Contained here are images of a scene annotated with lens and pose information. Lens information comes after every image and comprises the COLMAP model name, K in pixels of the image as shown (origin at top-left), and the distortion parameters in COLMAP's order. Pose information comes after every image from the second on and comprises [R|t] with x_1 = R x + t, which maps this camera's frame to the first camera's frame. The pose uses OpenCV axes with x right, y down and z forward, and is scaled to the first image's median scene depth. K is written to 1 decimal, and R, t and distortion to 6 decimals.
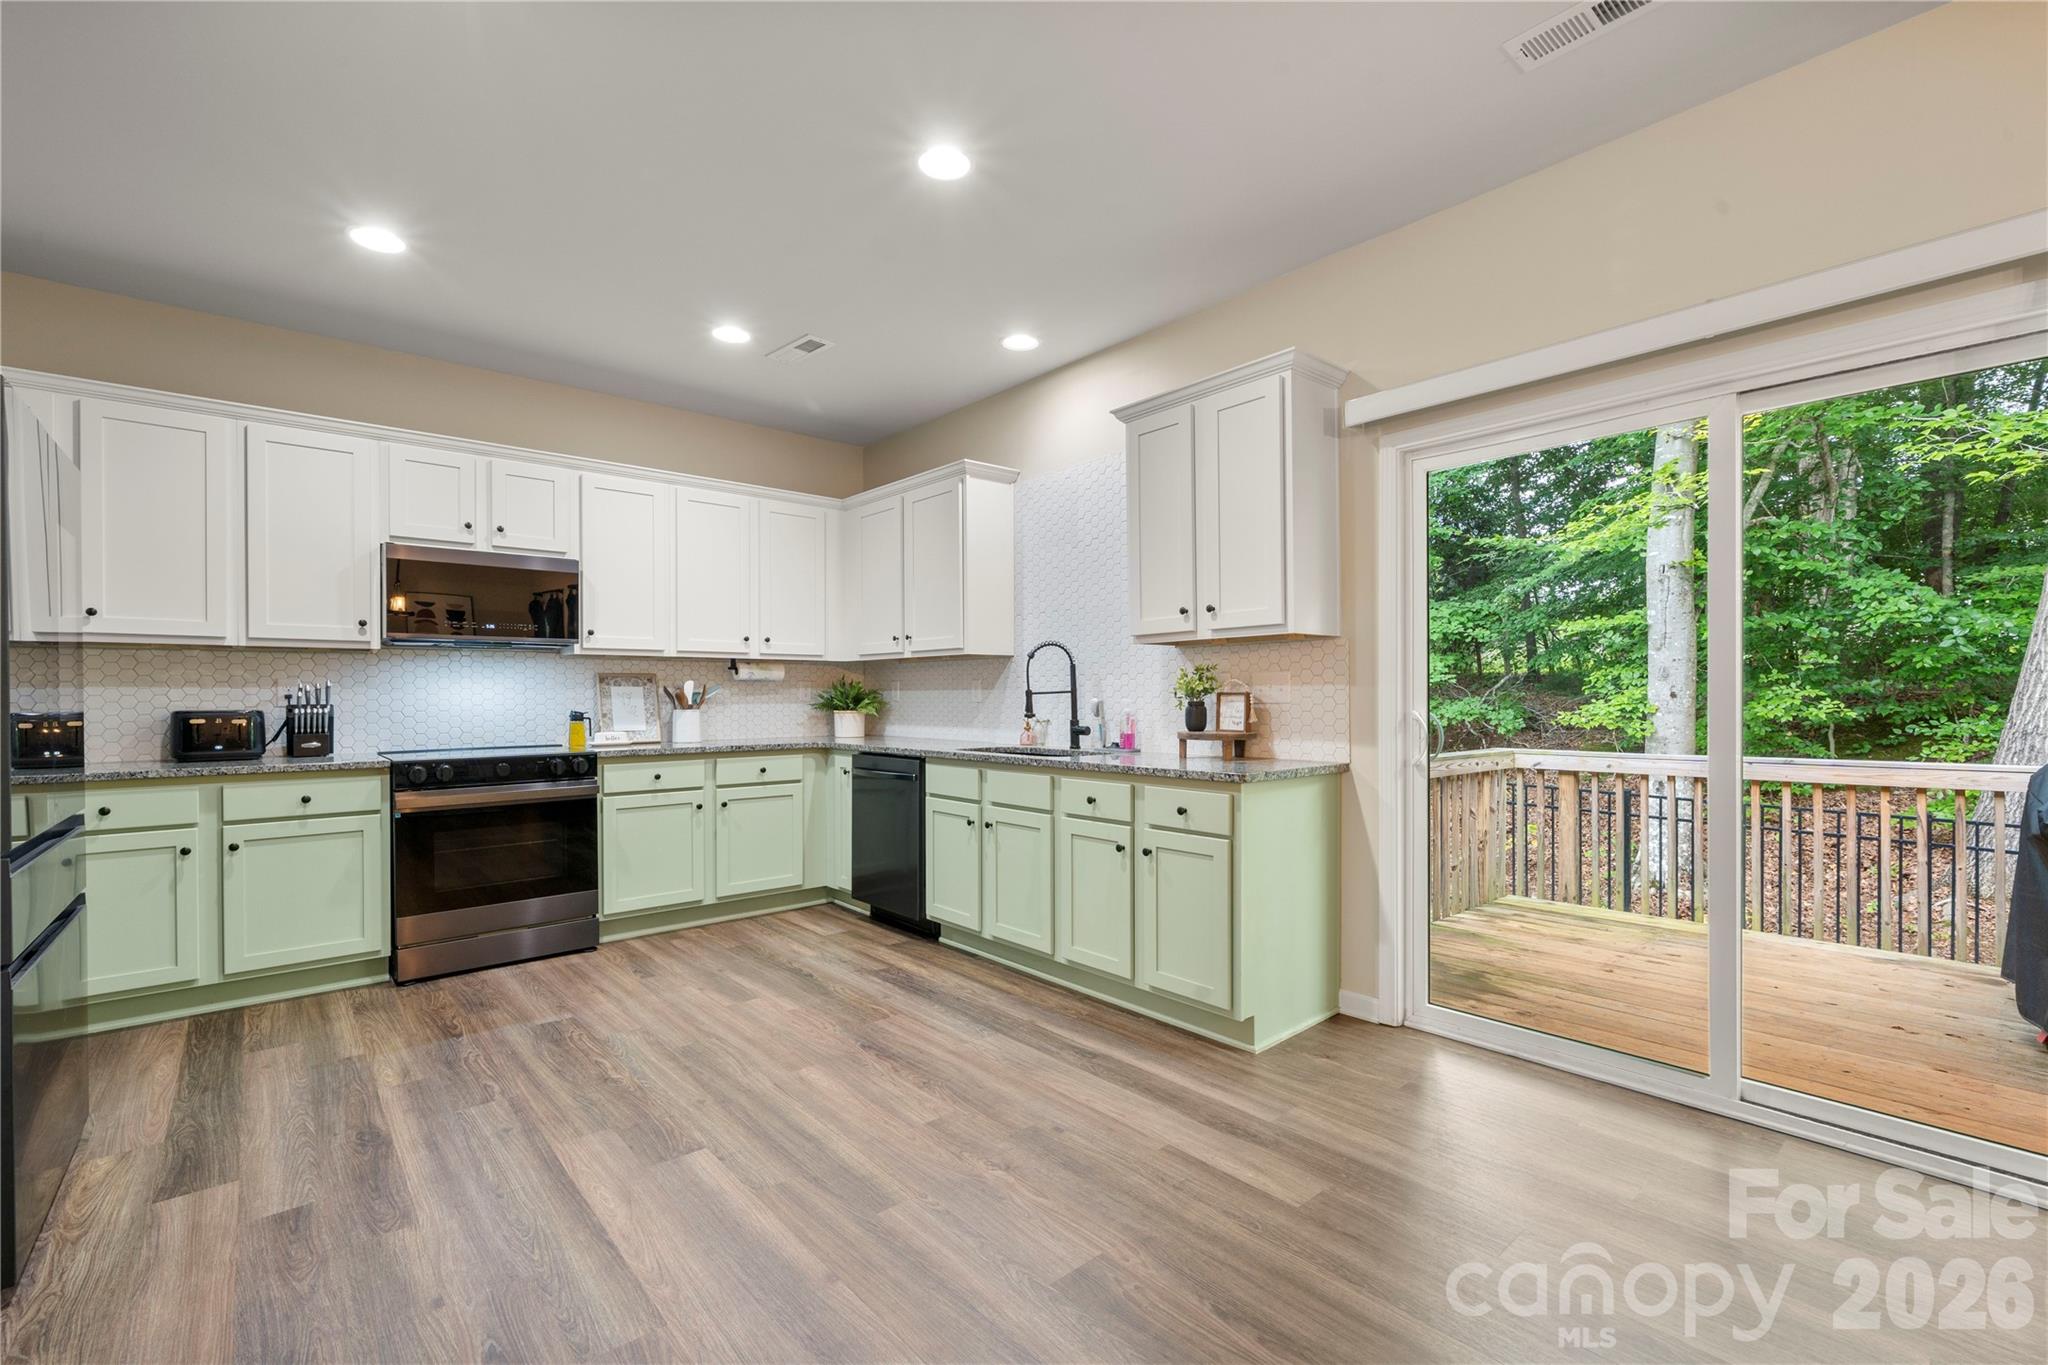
lens RADIAL K [[890.2, 0, 1022.9], [0, 890.2, 698.9], [0, 0, 1]] dist [0.001247, -0.002431]
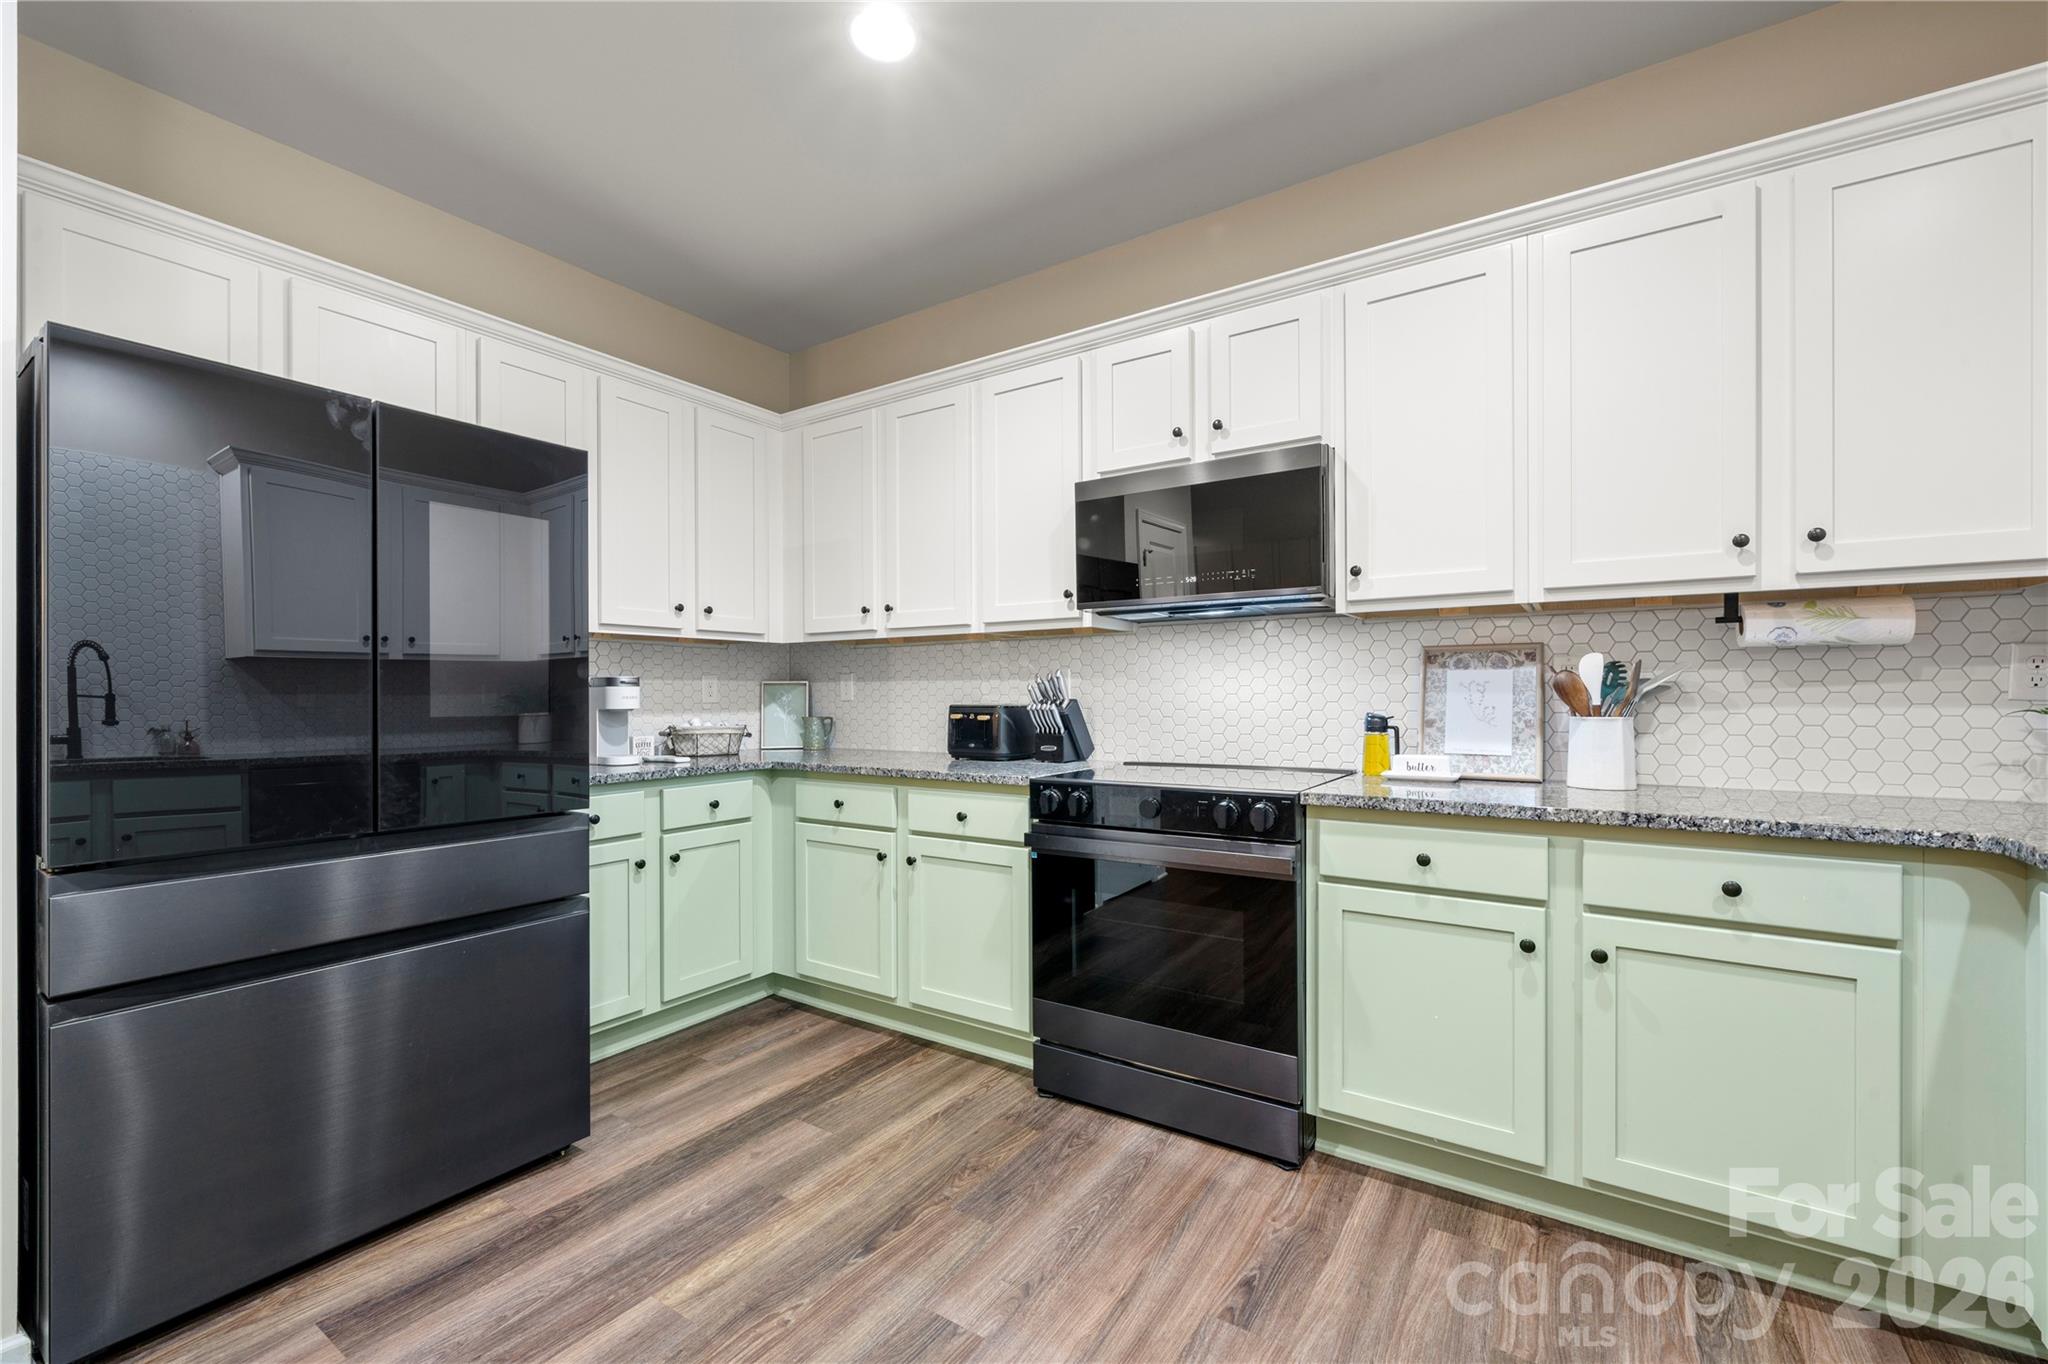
lens RADIAL K [[823.1, 0, 1044.9], [0, 823.1, 704.0], [0, 0, 1]] dist [-0.003882, -0.000266]
pose [[0.271320, 0.012719, -0.962405, -0.053705], [-0.000731, 0.999915, 0.013008, 0.000420], [0.962489, -0.002826, 0.271307, 0.715154]]
